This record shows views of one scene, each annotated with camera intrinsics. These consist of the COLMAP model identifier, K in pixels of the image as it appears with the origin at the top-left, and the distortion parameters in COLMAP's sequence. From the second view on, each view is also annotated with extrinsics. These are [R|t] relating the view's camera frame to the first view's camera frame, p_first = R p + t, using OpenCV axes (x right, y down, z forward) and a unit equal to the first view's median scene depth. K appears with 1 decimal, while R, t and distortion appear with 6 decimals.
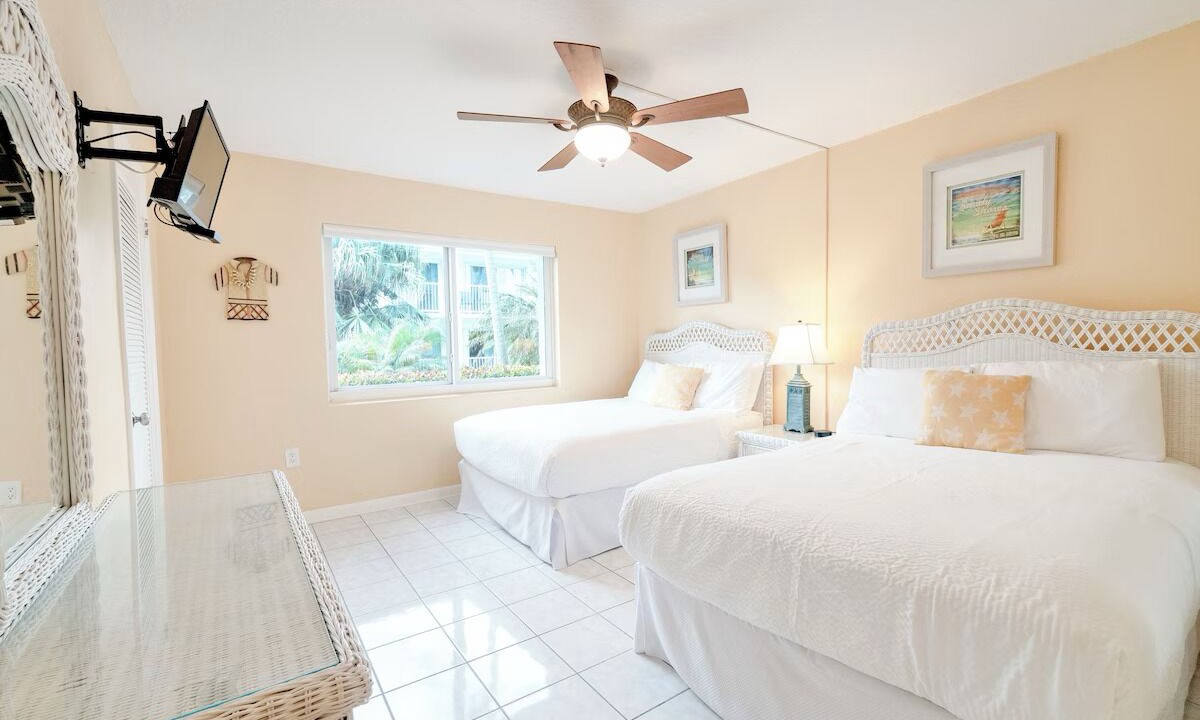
lens RADIAL K [[520.0, 0, 600.0], [0, 520.0, 361.3], [0, 0, 1]] dist [0.000068, -0.000003]
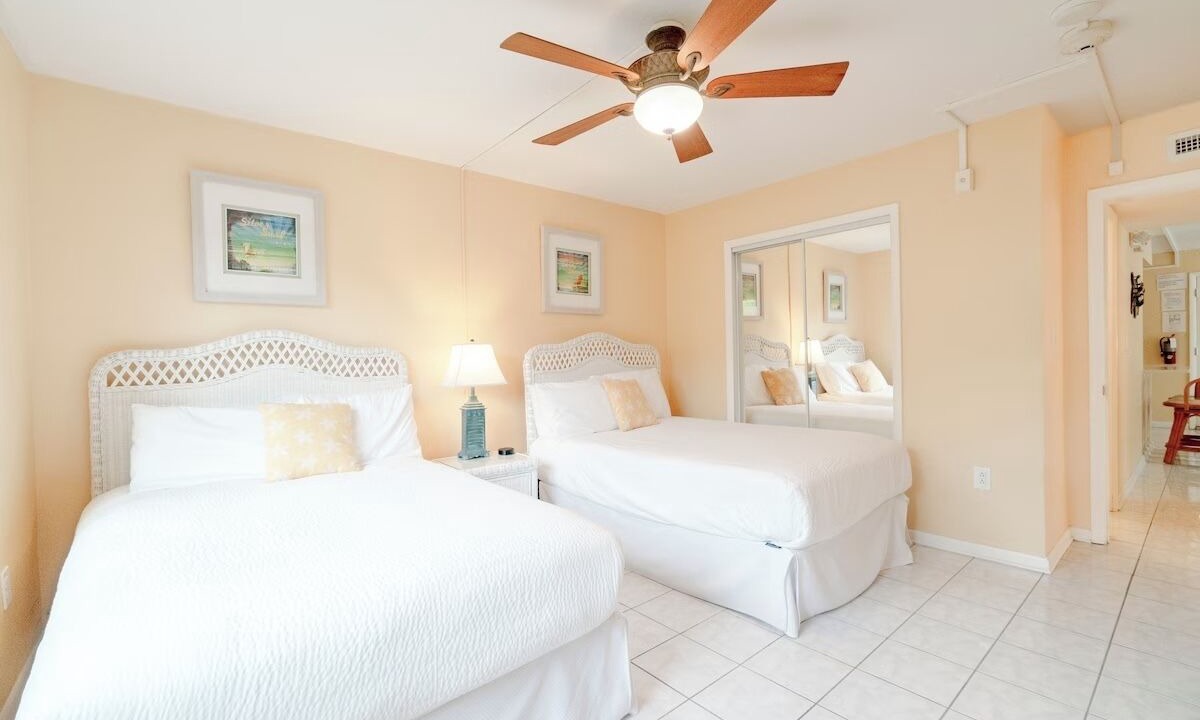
lens RADIAL K [[520.0, 0, 600.0], [0, 520.0, 361.3], [0, 0, 1]] dist [0.000068, -0.000003]
pose [[-0.086578, 0.016906, 0.996102, -0.465004], [0.063410, 0.997922, -0.011425, -0.010781], [-0.994225, 0.062173, -0.087470, 0.692172]]
